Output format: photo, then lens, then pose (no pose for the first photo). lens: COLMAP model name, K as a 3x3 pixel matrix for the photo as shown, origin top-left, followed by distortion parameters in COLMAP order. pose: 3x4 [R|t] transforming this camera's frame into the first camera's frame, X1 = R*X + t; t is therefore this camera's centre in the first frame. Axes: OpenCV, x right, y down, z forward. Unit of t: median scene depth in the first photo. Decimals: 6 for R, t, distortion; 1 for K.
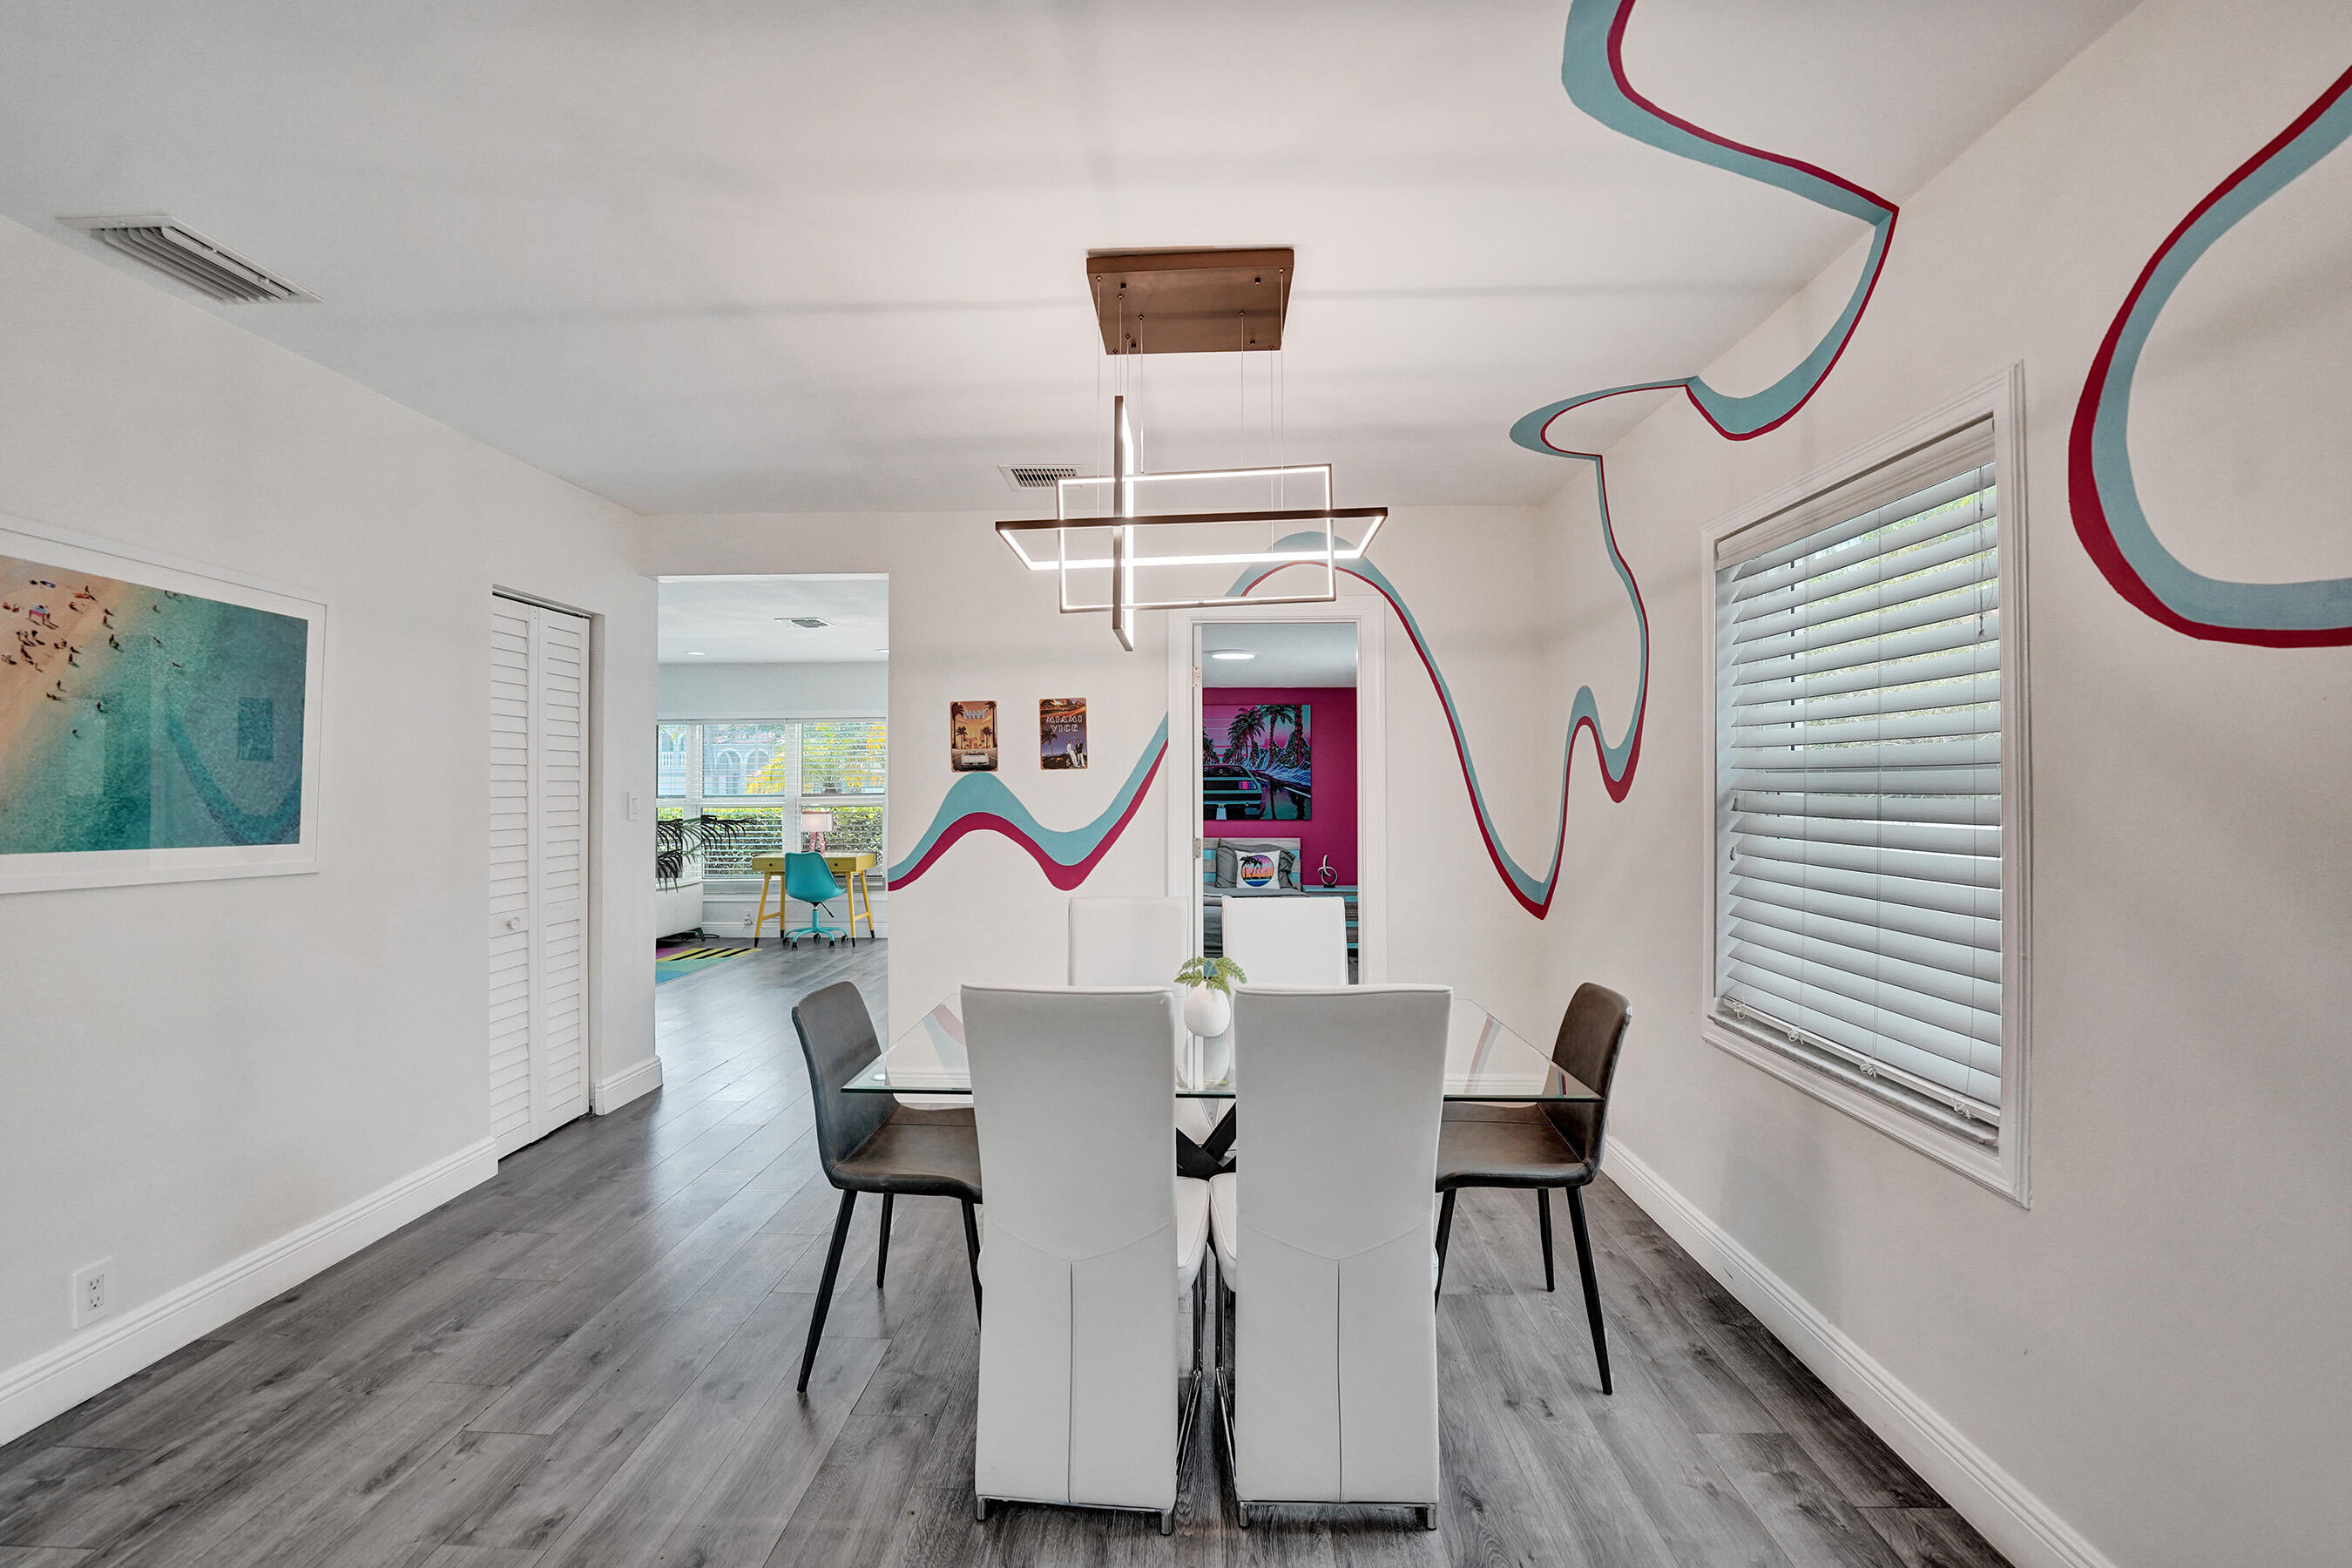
lens RADIAL K [[1005.2, 0, 1176.0], [0, 1005.2, 784.0], [0, 0, 1]] dist [0.000461, 0.000058]
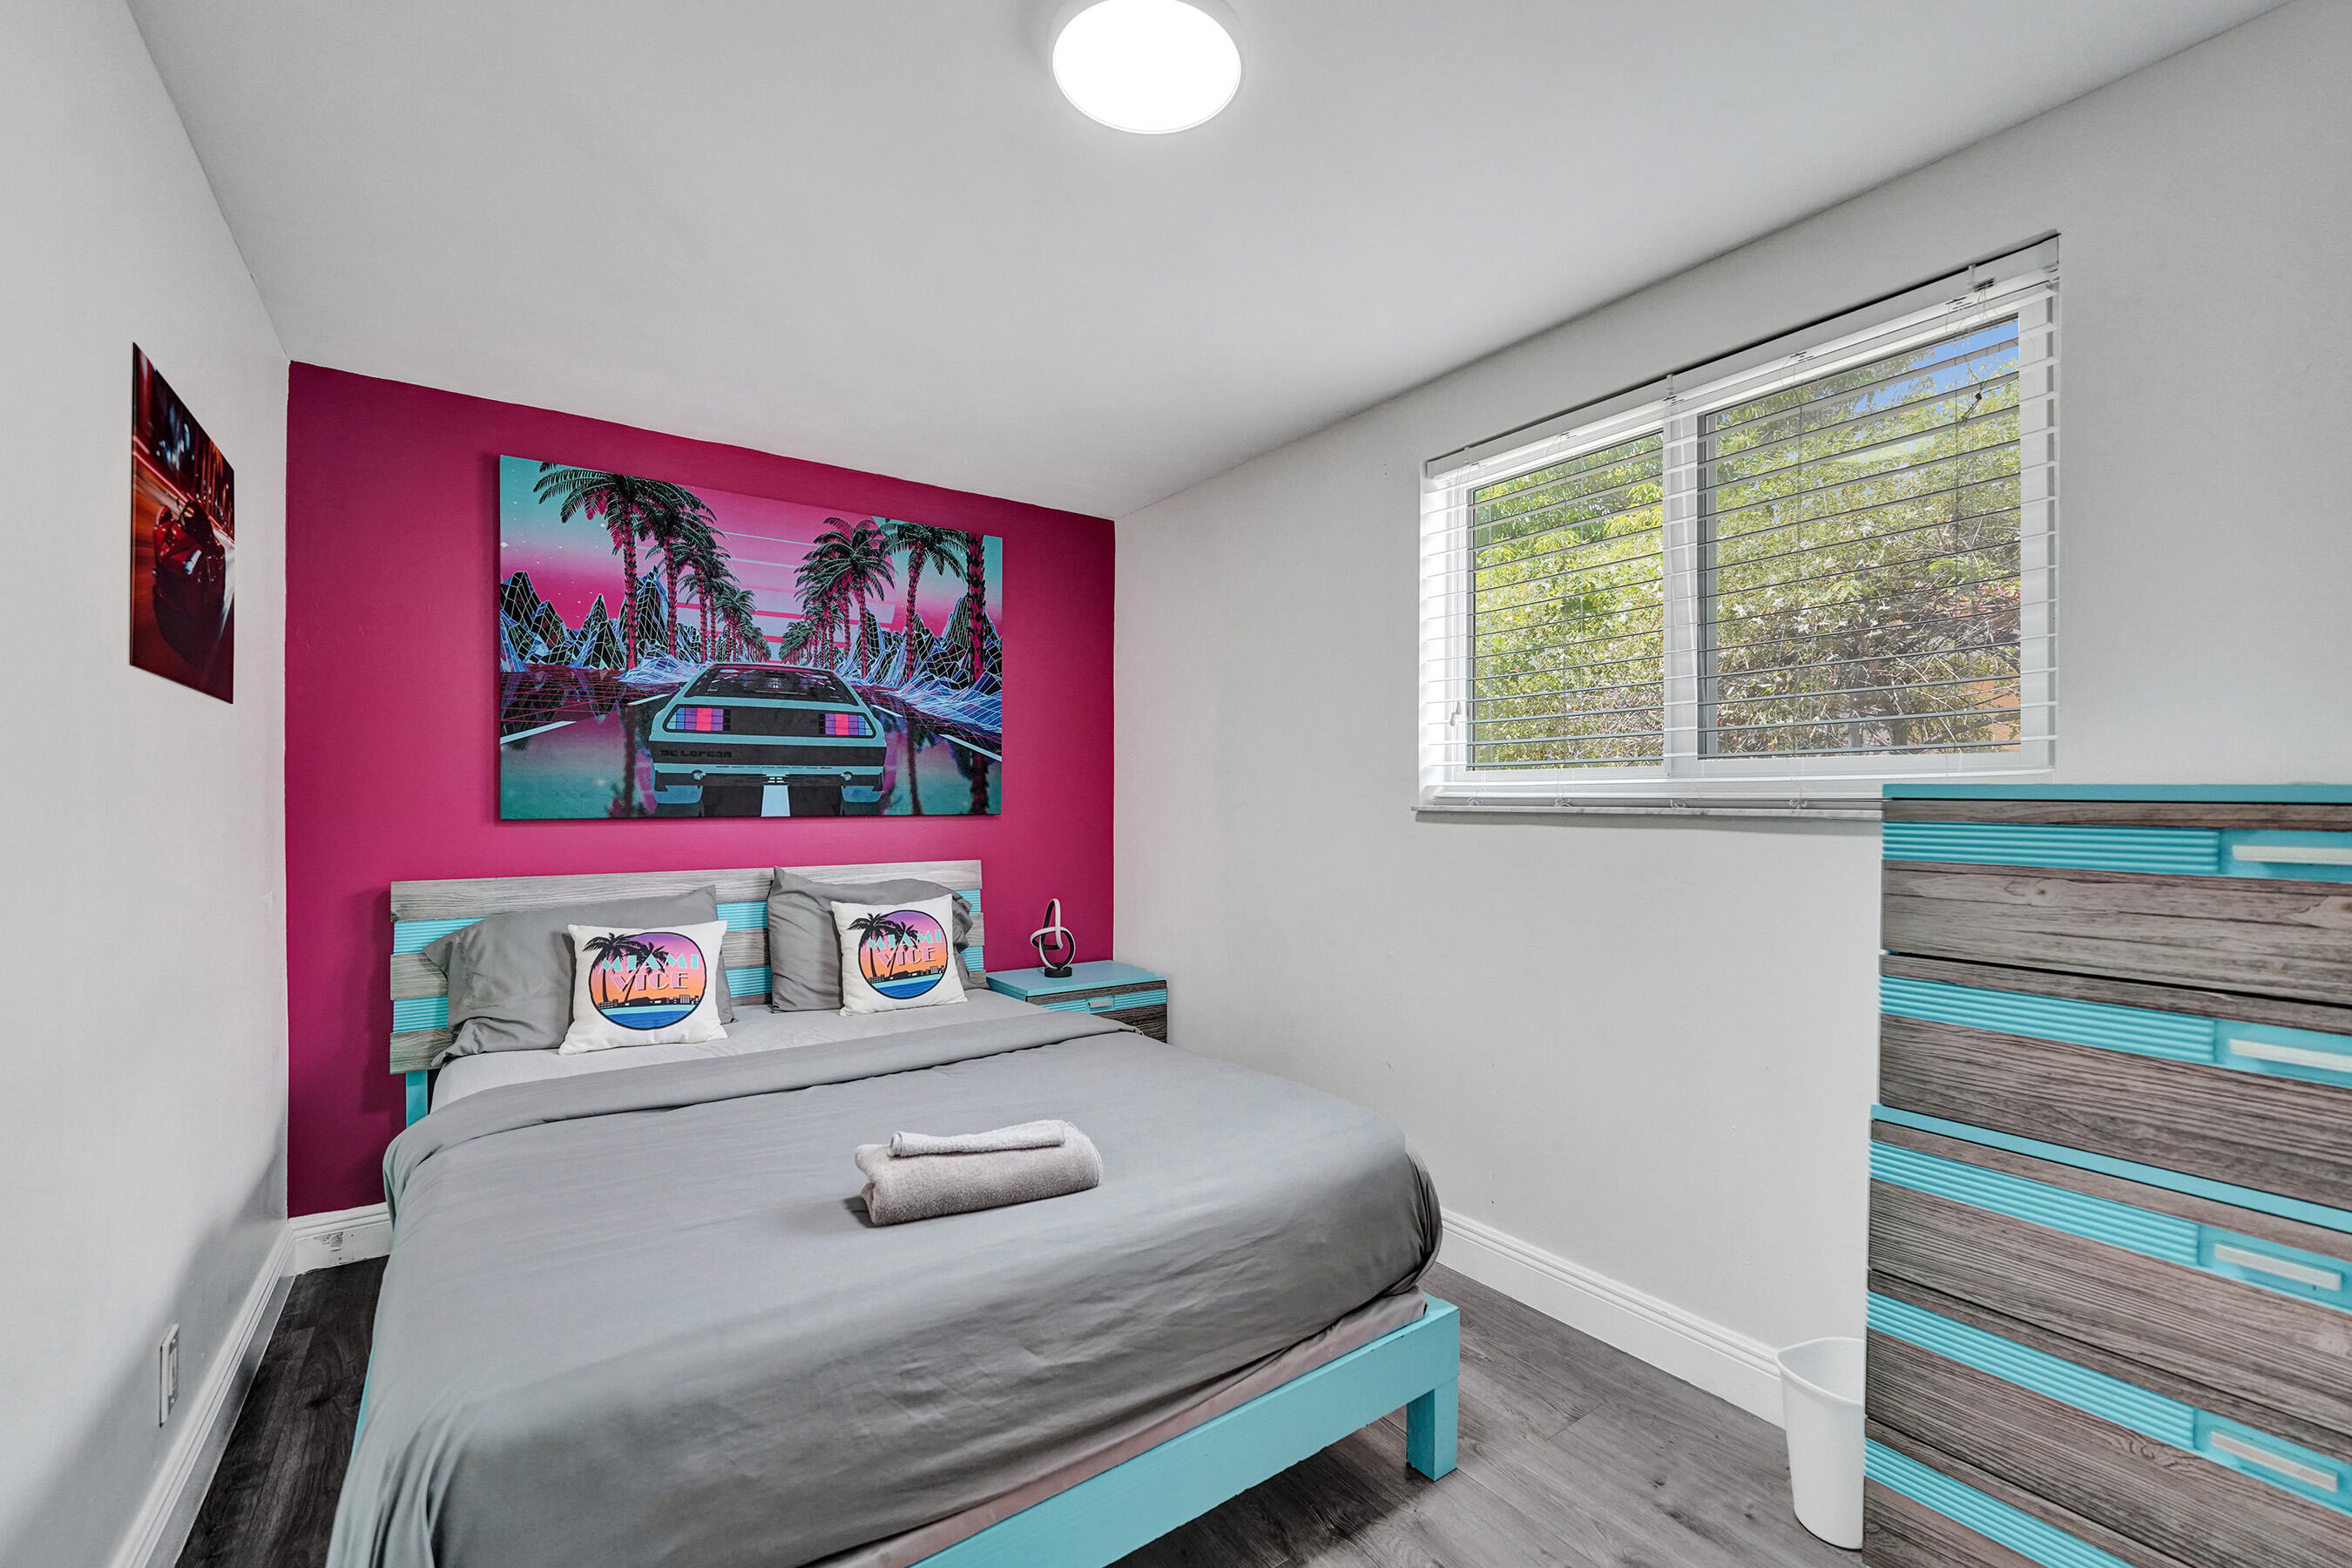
lens RADIAL K [[967.1, 0, 1184.2], [0, 967.1, 805.9], [0, 0, 1]] dist [-0.000589, 0.000111]
pose [[0.797033, -0.004193, 0.603921, -0.048389], [-0.003820, 0.999921, 0.011983, 0.027013], [-0.603924, -0.011858, 0.796954, 0.640358]]
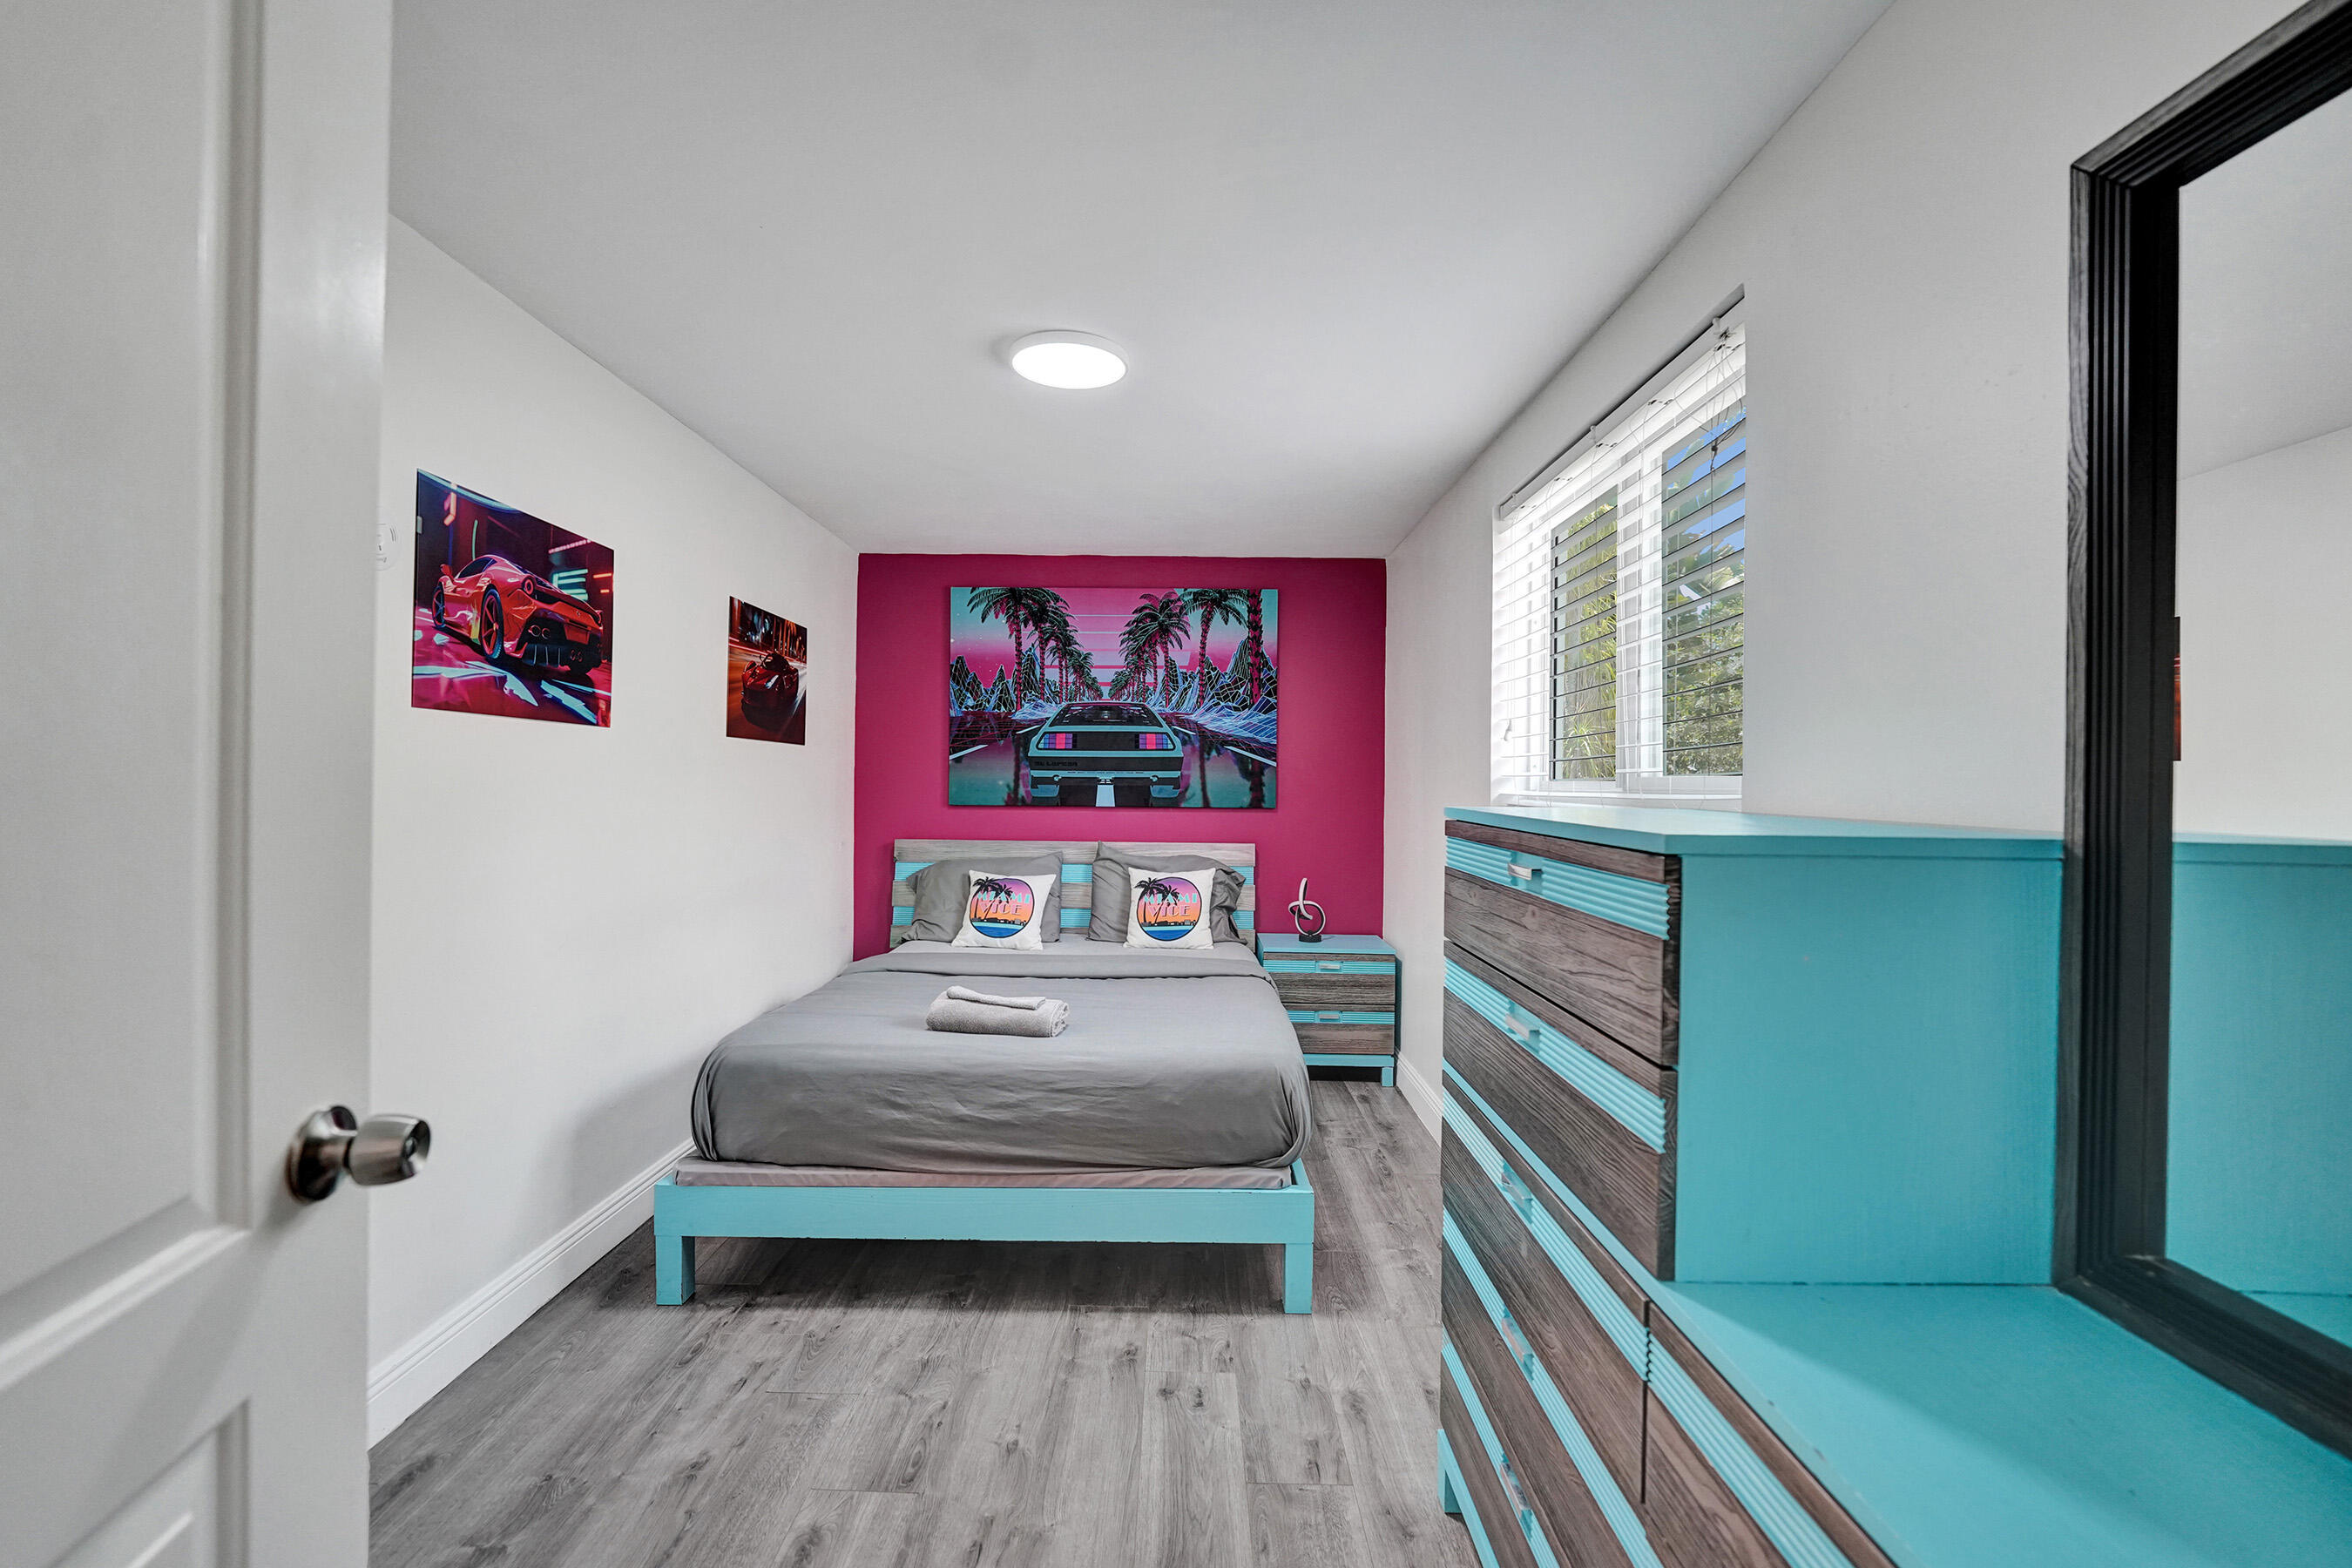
lens RADIAL K [[955.7, 0, 1176.0], [0, 955.7, 784.0], [0, 0, 1]] dist [-0.000238, 0.000170]
pose [[0.999507, 0.011188, 0.029329, 0.067853], [-0.011384, 0.999914, 0.006514, 0.020098], [-0.029253, -0.006845, 0.999549, 0.507703]]
